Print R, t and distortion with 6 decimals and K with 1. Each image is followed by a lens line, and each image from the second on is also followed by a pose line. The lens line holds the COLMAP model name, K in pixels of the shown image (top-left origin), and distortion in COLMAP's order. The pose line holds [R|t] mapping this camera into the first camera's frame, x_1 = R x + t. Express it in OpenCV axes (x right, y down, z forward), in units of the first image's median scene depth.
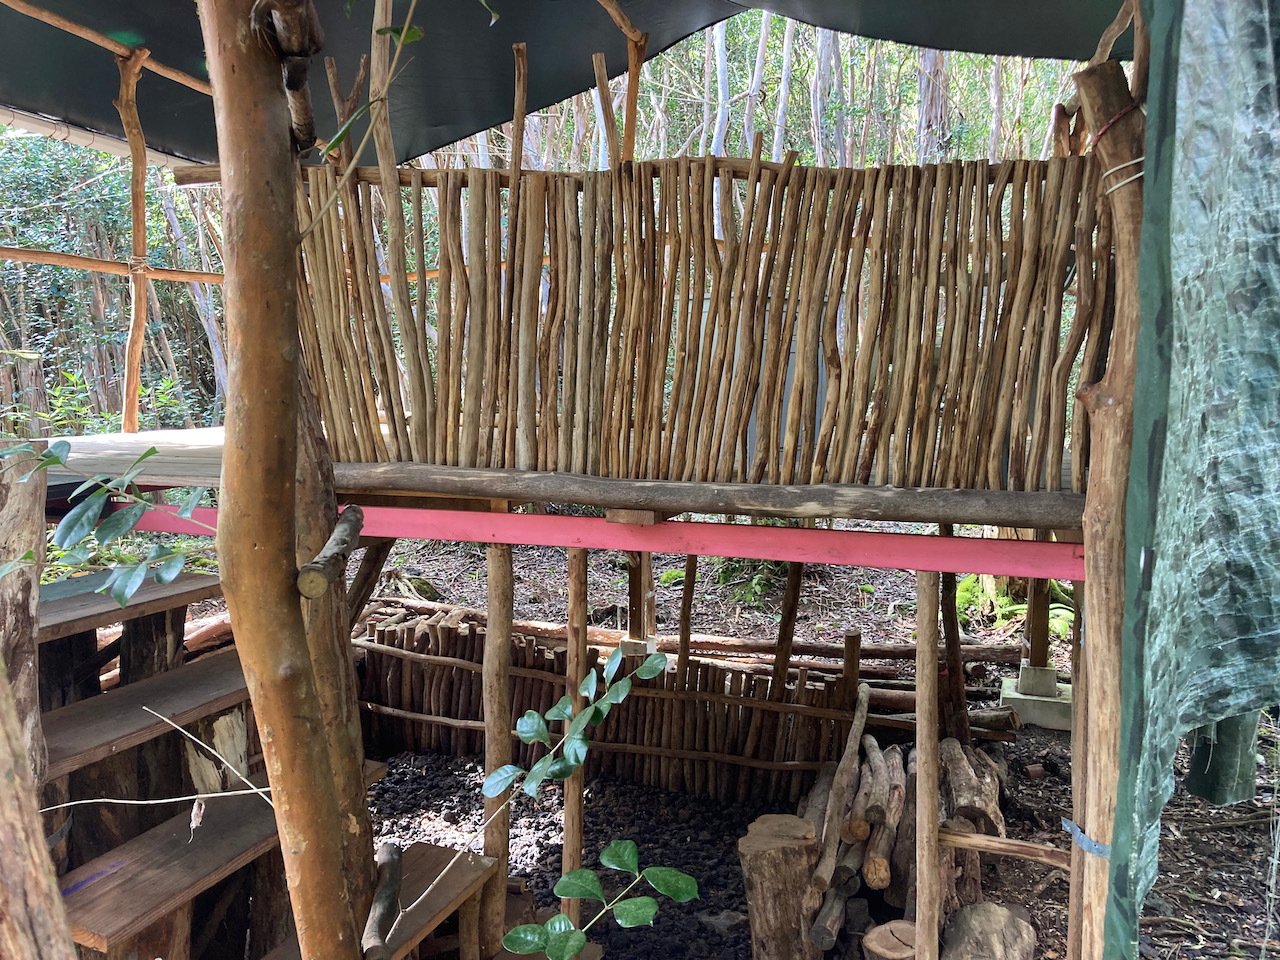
lens RADIAL K [[1049.7, 0, 633.1], [0, 1049.7, 479.4], [0, 0, 1]] dist [0.133272, -0.288426]
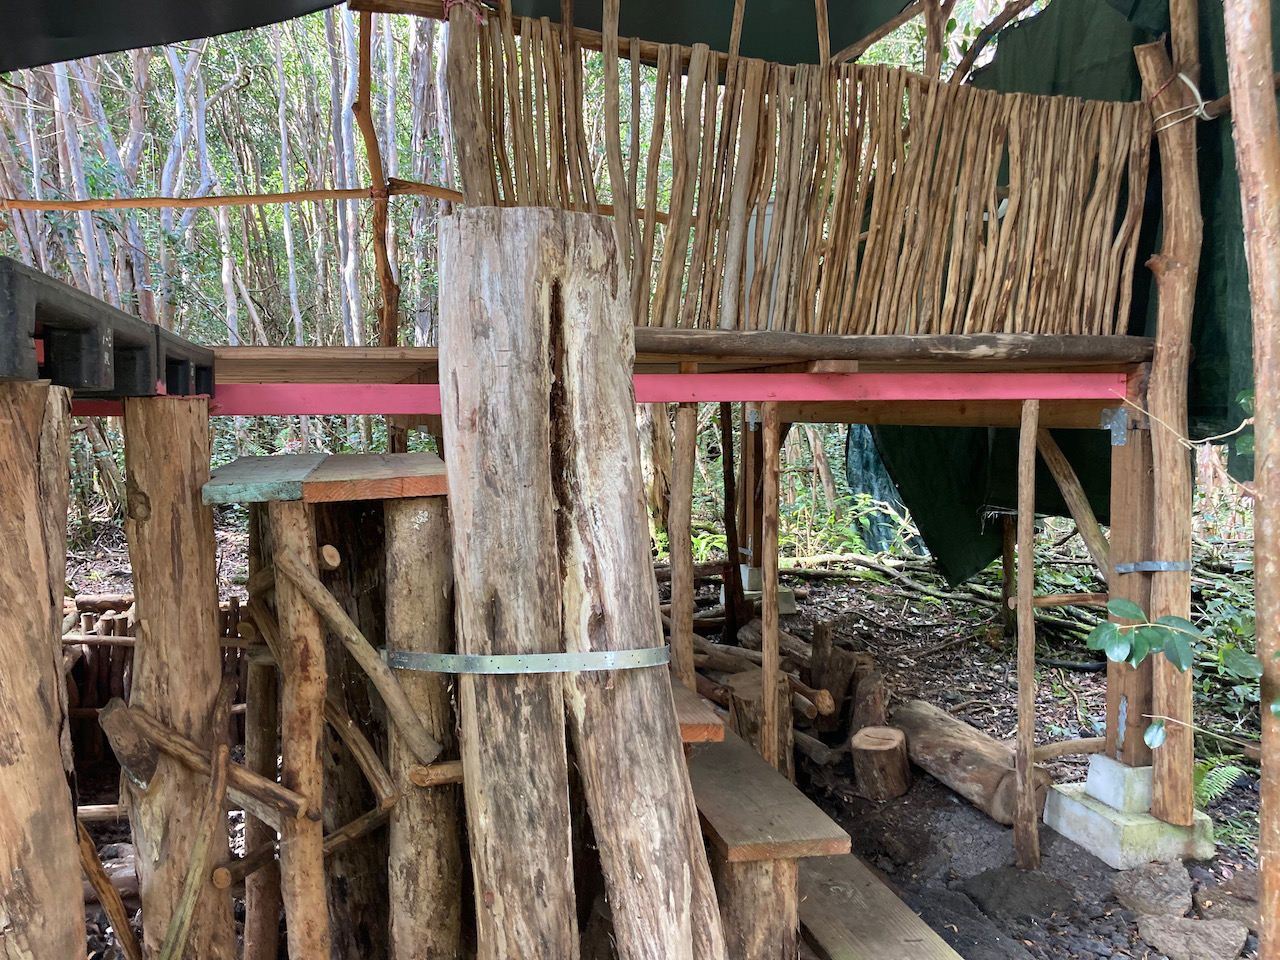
lens RADIAL K [[1027.5, 0, 640.0], [0, 1027.5, 480.0], [0, 0, 1]] dist [0.159186, -0.279044]
pose [[0.830728, -0.052904, 0.554159, -0.402453], [0.064114, 0.997942, -0.000841, 0.071784], [-0.552975, 0.036228, 0.832410, 0.074971]]
